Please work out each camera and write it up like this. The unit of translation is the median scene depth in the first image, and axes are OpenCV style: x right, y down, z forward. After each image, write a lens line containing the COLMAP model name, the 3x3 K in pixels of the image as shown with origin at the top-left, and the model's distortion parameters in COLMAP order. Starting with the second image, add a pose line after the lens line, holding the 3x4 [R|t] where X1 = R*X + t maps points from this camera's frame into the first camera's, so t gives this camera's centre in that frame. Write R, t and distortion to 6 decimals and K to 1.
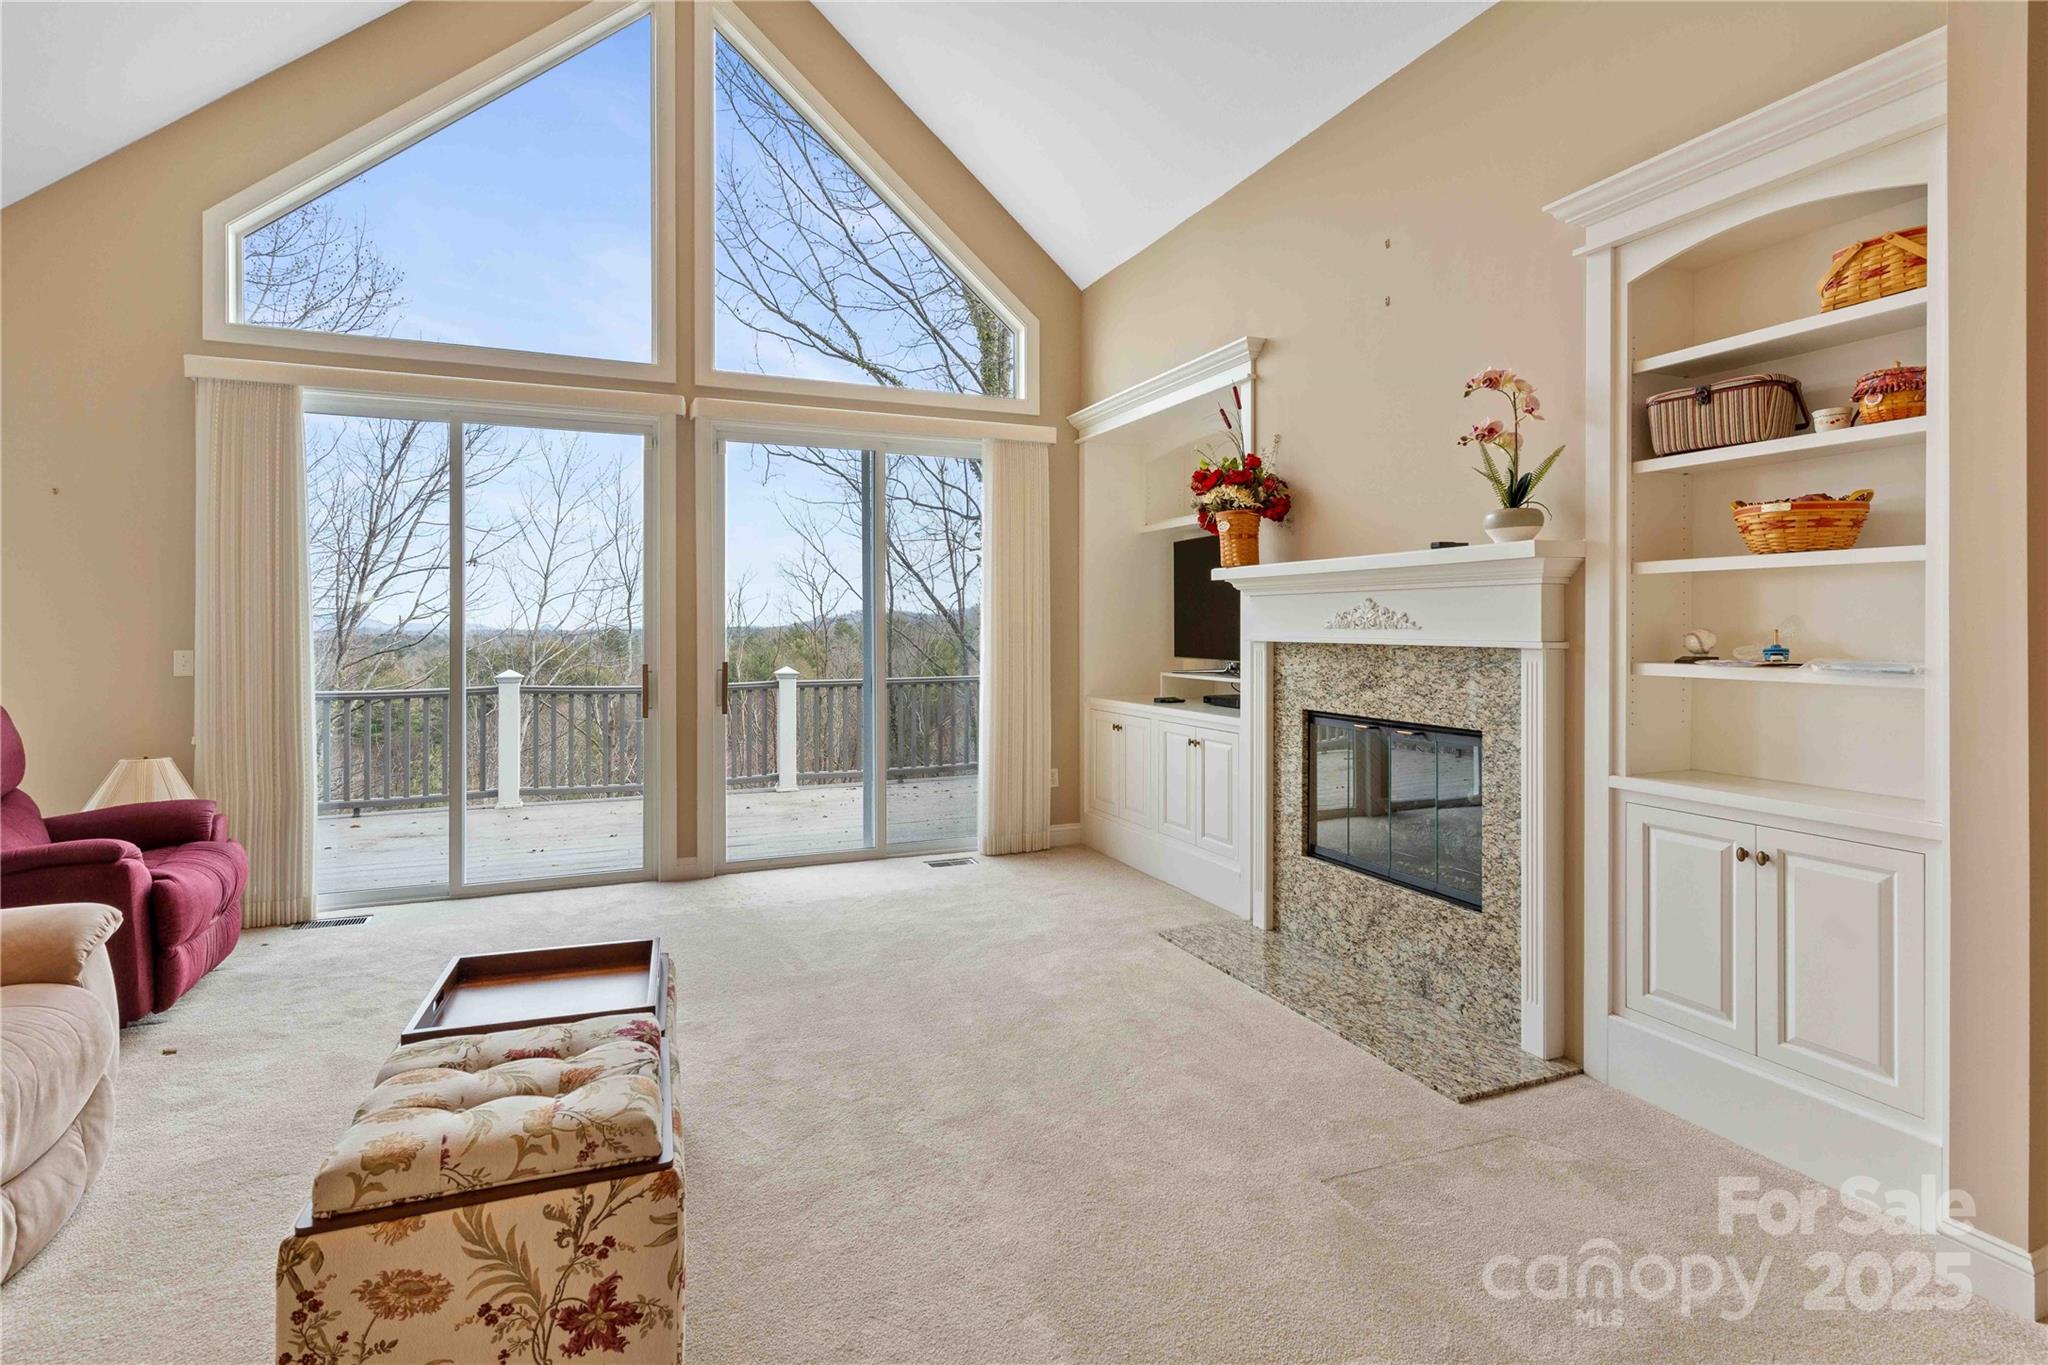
lens RADIAL K [[991.0, 0, 1020.2], [0, 991.0, 625.1], [0, 0, 1]] dist [0.001976, 0.001600]
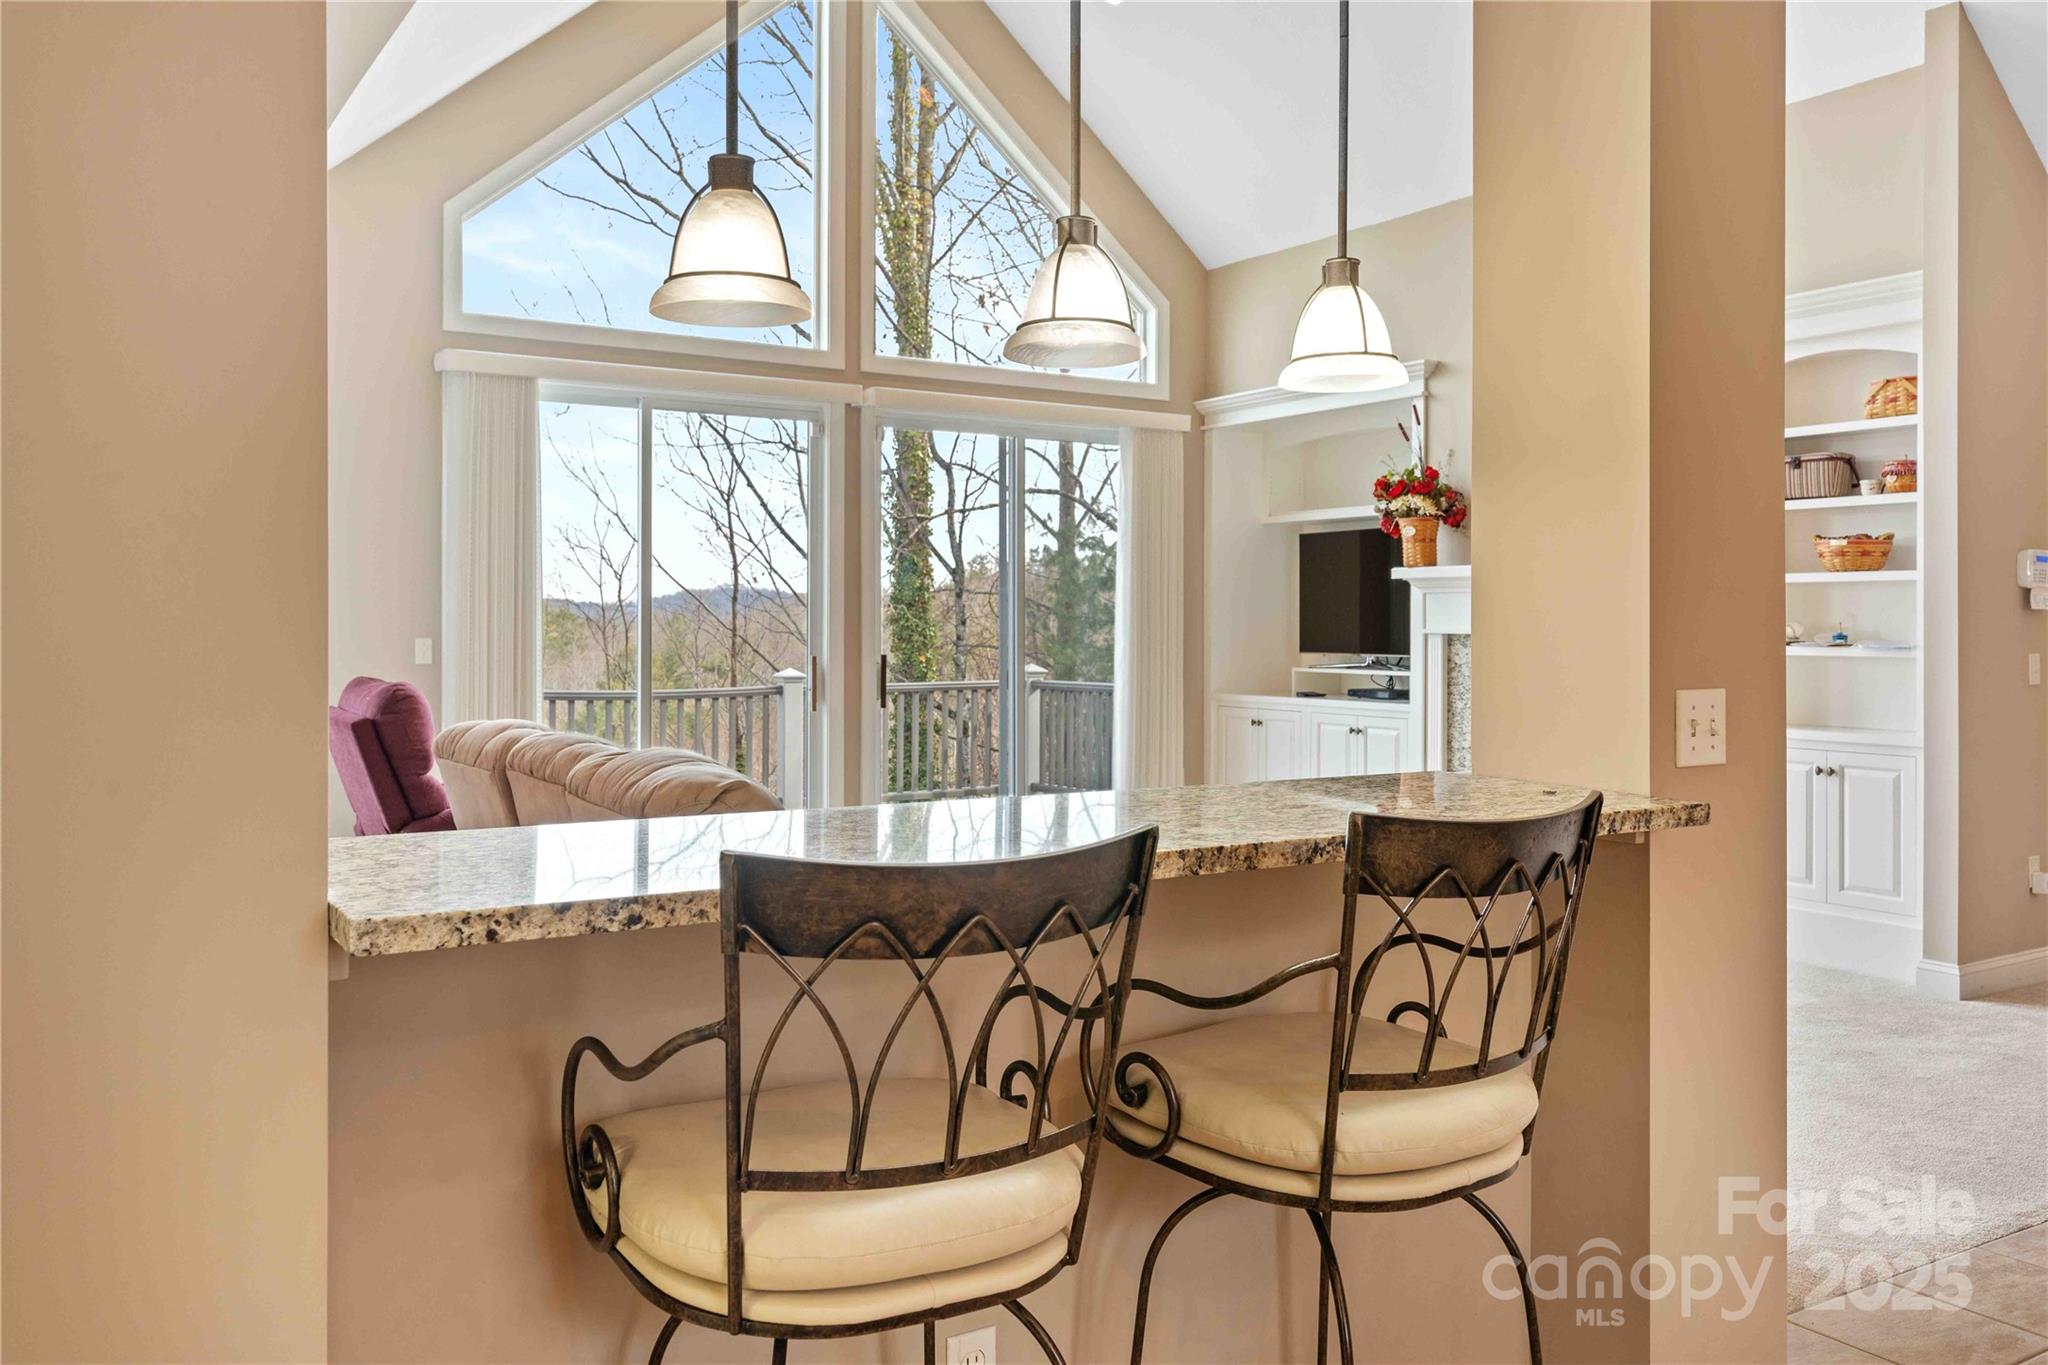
lens RADIAL K [[1641.8, 0, 1024.9], [0, 1641.8, 607.9], [0, 0, 1]] dist [0.010210, -0.004335]
pose [[0.987239, 0.007109, 0.159086, -0.601192], [-0.005556, 0.999933, -0.010201, 0.010521], [-0.159148, 0.009187, 0.987212, -0.890685]]
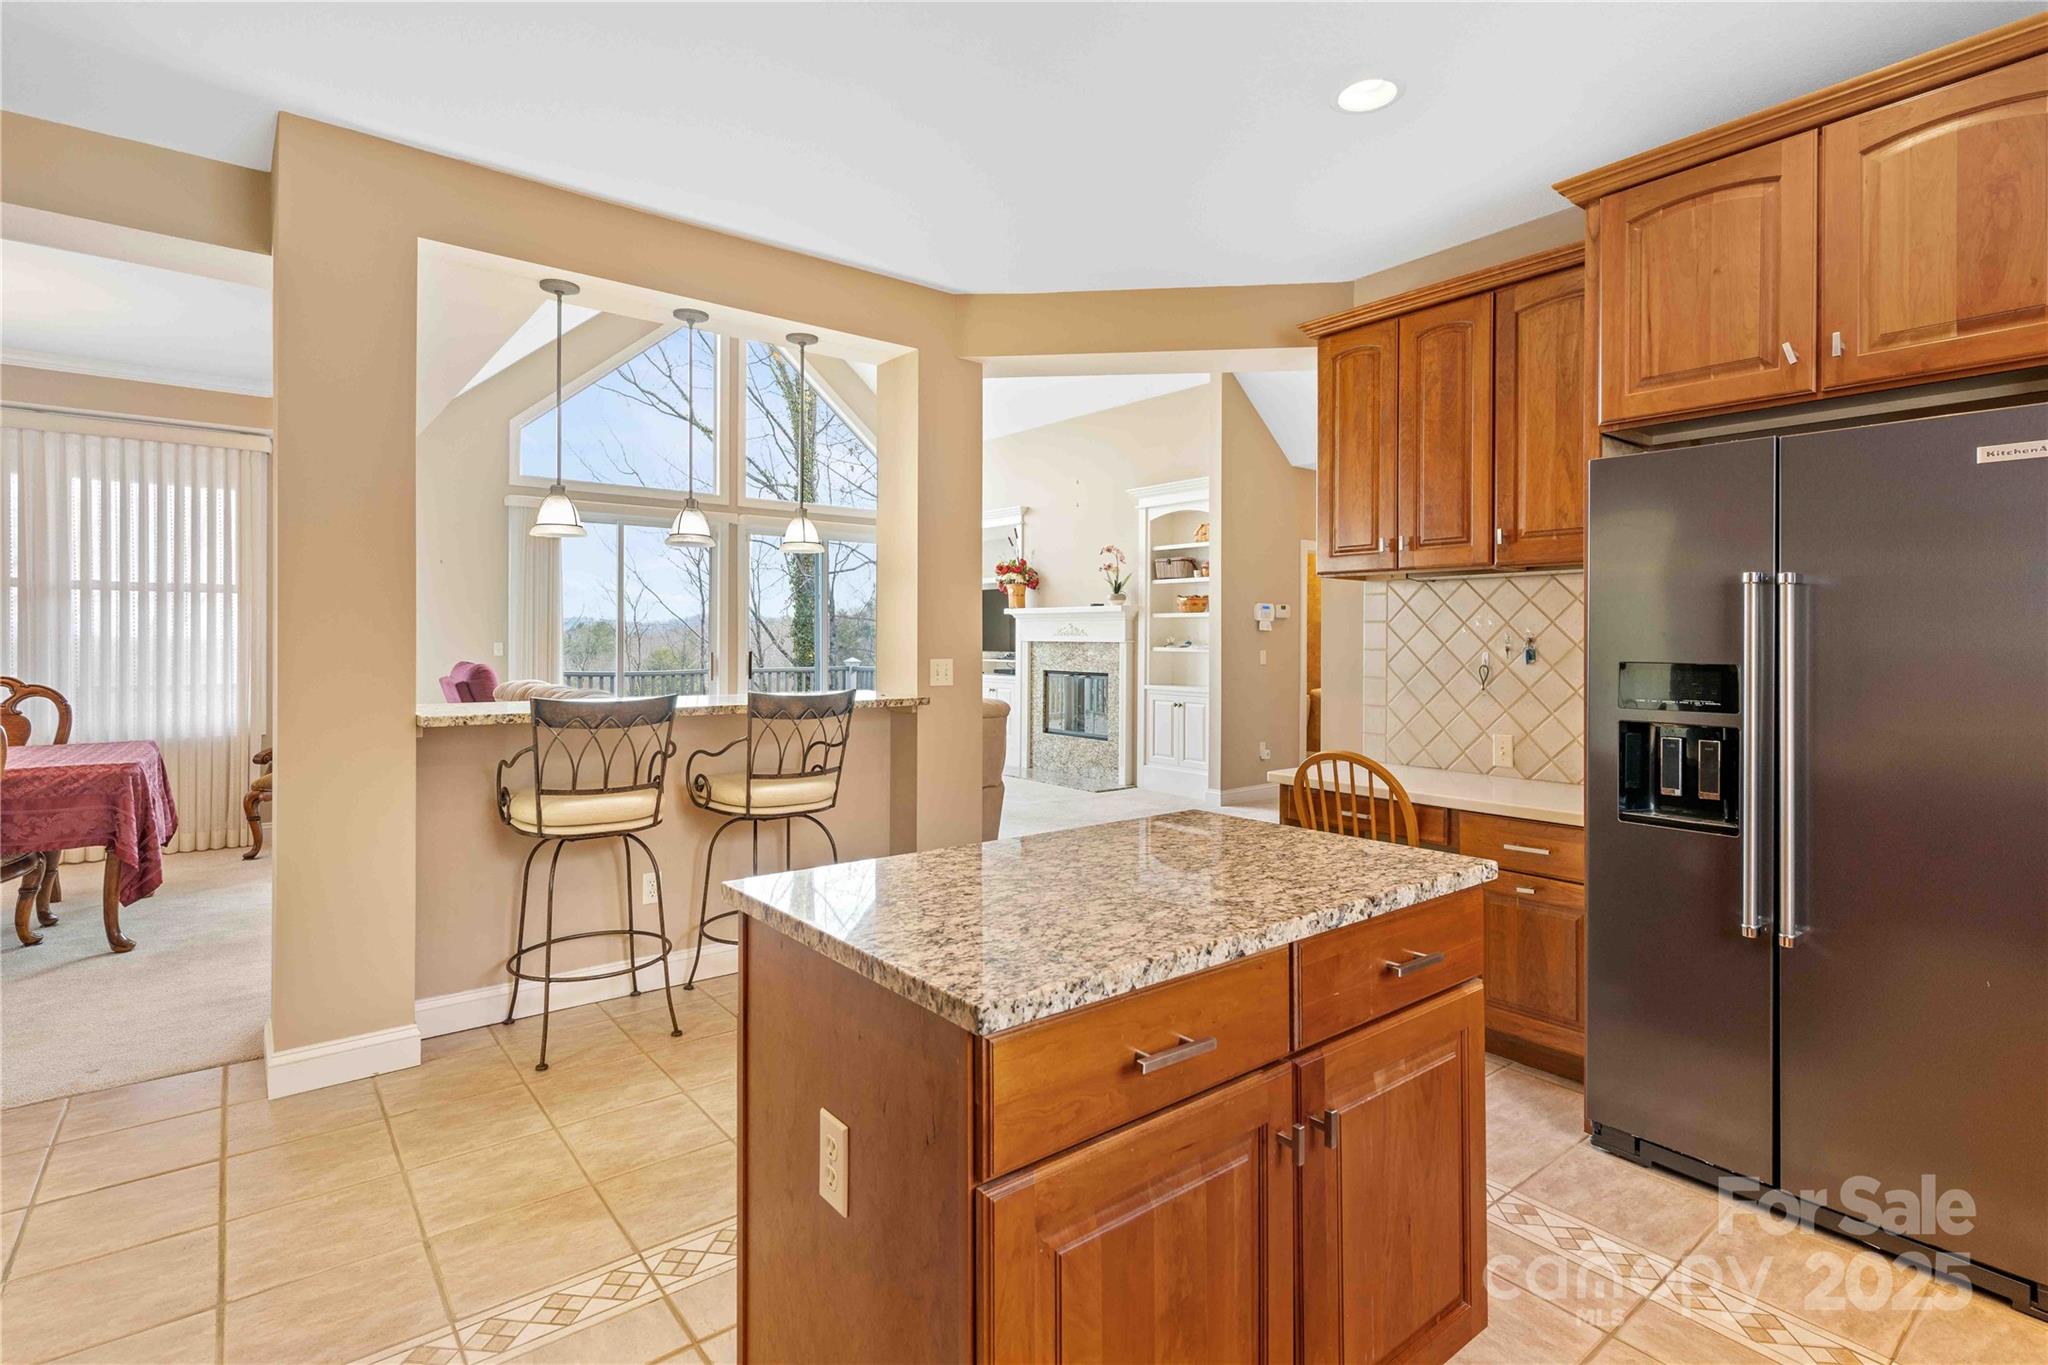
lens RADIAL K [[991.0, 0, 1020.2], [0, 991.0, 625.1], [0, 0, 1]] dist [0.001976, 0.001600]
pose [[0.963314, 0.010971, 0.268153, -0.443532], [-0.007707, 0.999883, -0.013221, 0.011235], [-0.268267, 0.010670, 0.963286, -1.388877]]
